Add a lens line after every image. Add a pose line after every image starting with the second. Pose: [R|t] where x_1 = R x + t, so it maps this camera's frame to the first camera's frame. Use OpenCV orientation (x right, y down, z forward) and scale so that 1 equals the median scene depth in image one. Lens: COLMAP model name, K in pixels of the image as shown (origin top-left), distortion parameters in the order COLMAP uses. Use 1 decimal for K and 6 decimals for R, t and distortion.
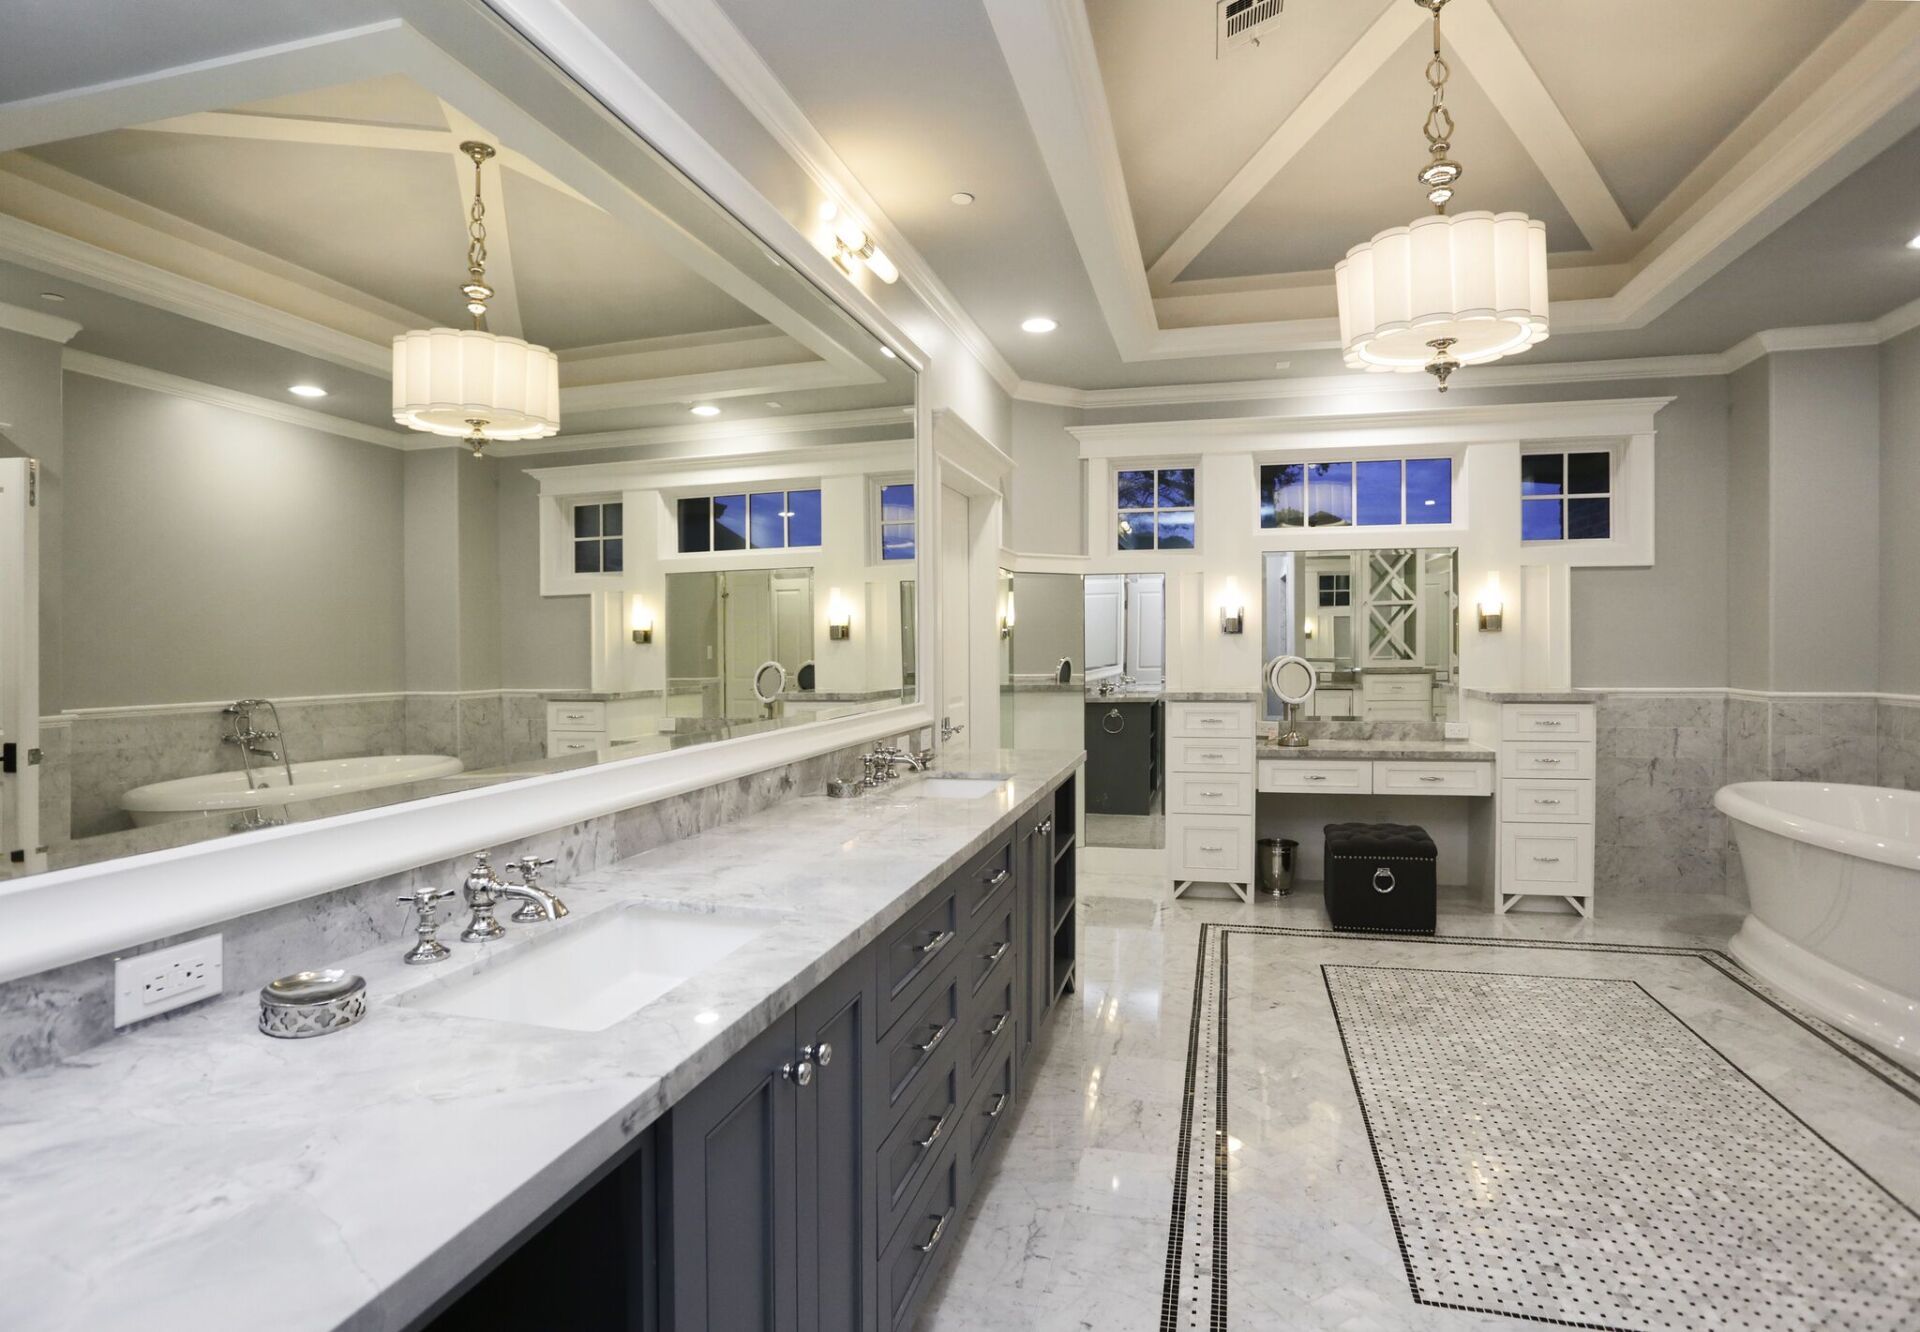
lens RADIAL K [[1068.1, 0, 962.0], [0, 1068.1, 660.4], [0, 0, 1]] dist [-0.029835, 0.023754]
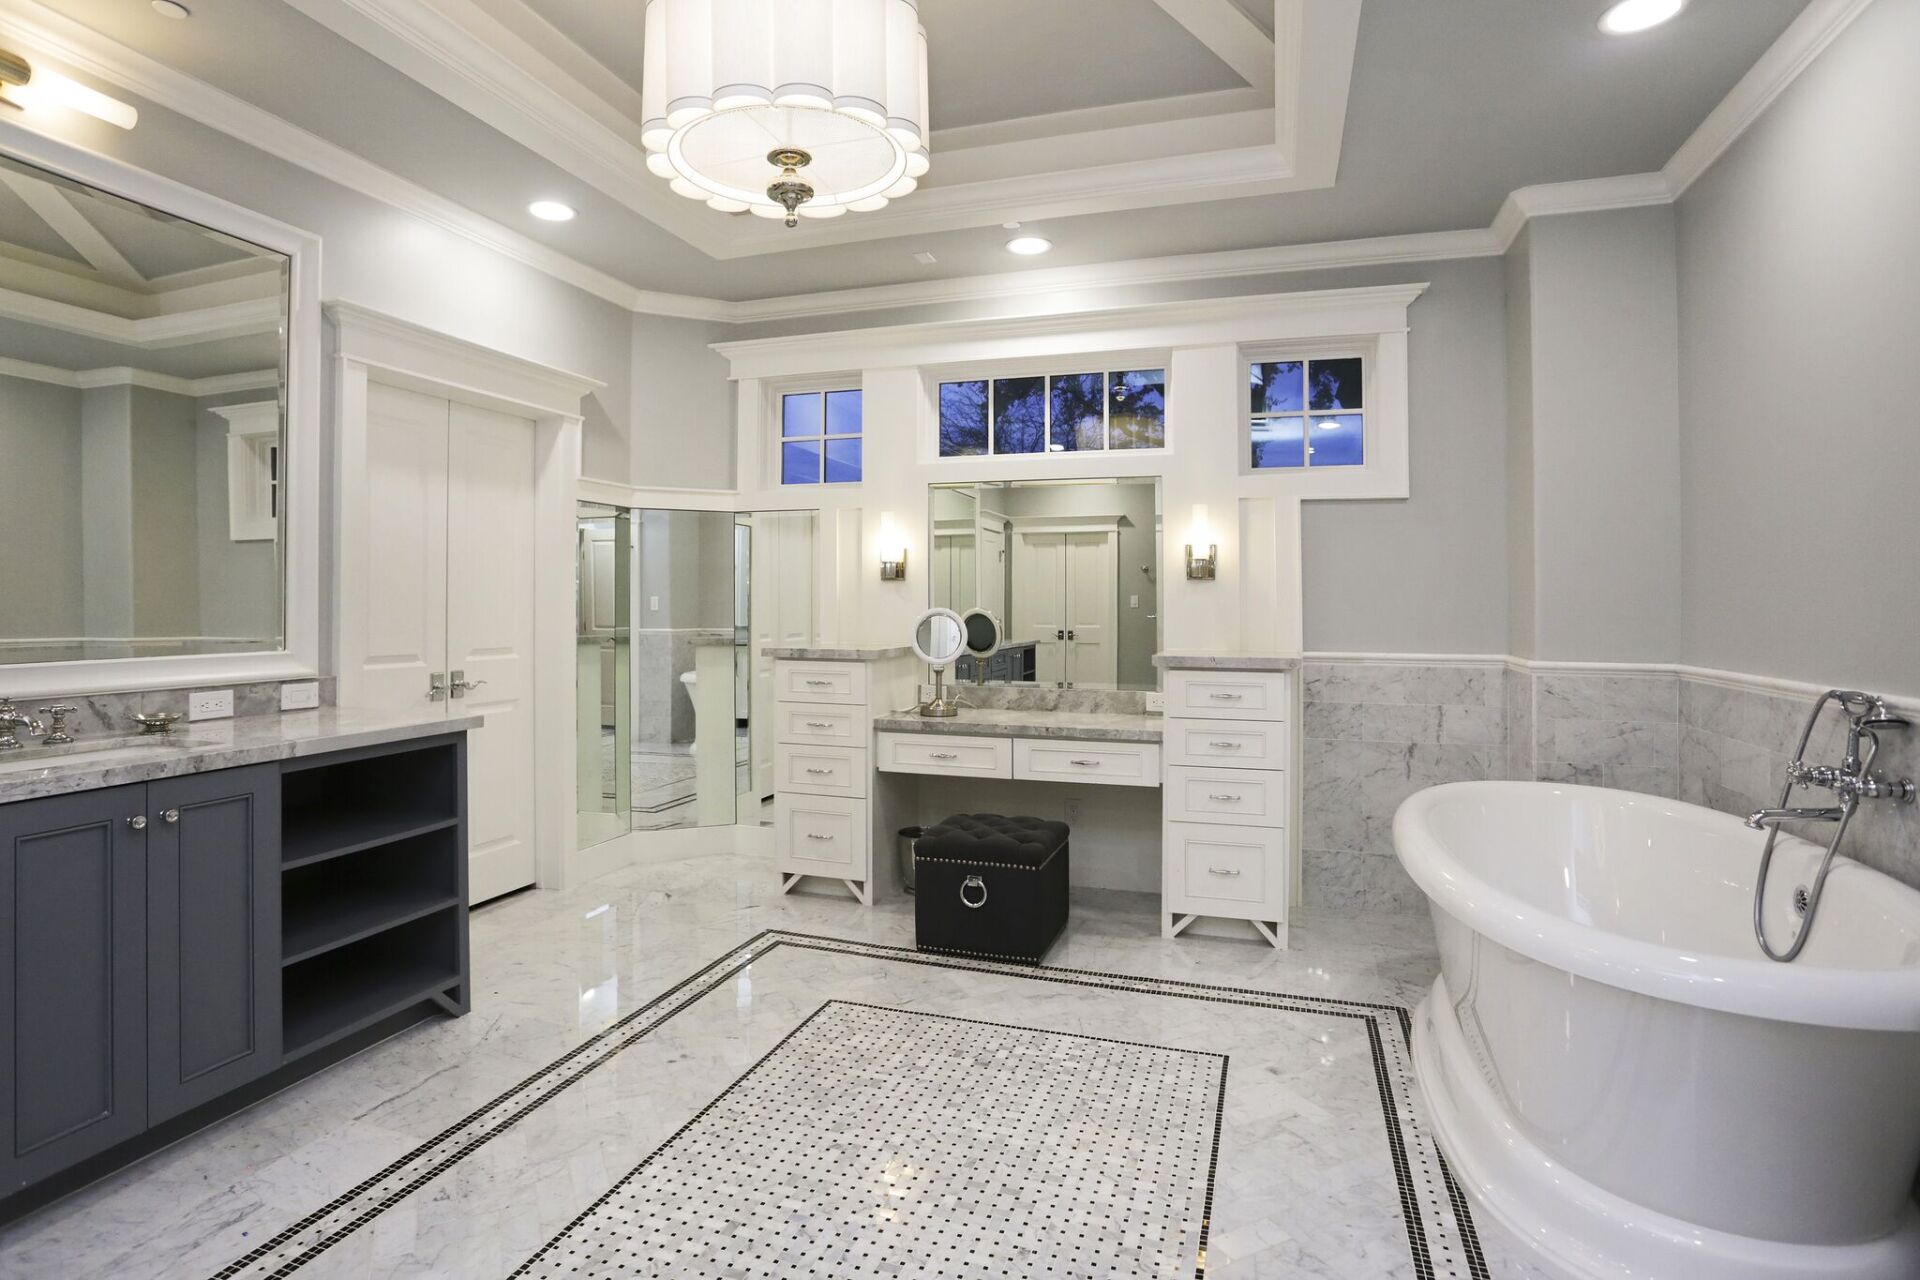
lens RADIAL K [[975.7, 0, 959.2], [0, 975.7, 605.7], [0, 0, 1]] dist [-0.043566, 0.001003]
pose [[0.989973, 0.011276, -0.140808, 0.452110], [-0.013476, 0.999801, -0.014682, 0.005906], [0.140614, 0.016432, 0.989928, 0.263721]]
